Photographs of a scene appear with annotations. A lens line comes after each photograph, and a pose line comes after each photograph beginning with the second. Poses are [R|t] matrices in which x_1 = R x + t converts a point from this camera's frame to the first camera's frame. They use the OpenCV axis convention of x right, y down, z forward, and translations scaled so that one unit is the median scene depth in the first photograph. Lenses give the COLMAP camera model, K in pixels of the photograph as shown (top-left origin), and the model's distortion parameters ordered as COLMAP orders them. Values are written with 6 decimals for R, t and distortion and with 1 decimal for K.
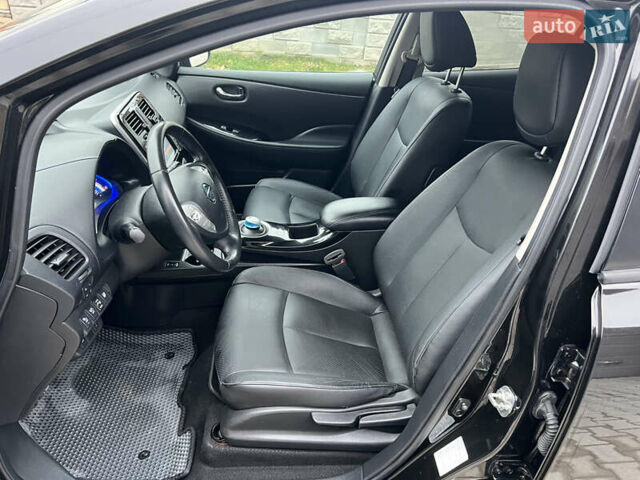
lens RADIAL K [[483.4, 0, 319.9], [0, 483.4, 236.2], [0, 0, 1]] dist [0.044900, -0.047928]
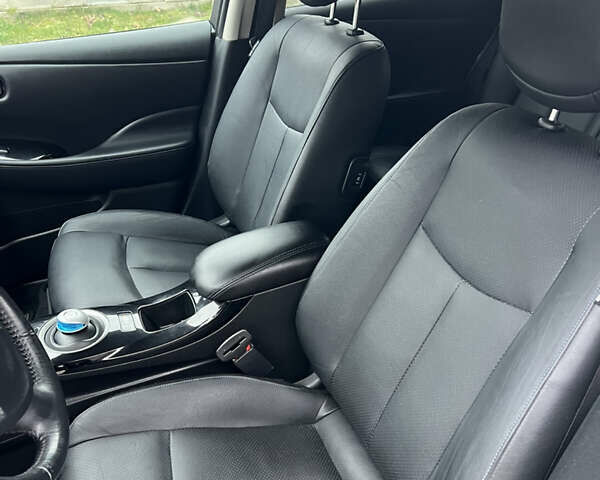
lens RADIAL K [[597.7, 0, 302.2], [0, 597.7, 239.1], [0, 0, 1]] dist [0.094681, -0.170243]
pose [[0.946663, -0.221374, 0.234143, -0.031121], [0.213306, 0.975168, 0.059568, -0.101066], [-0.241516, -0.006447, 0.970376, 0.260072]]
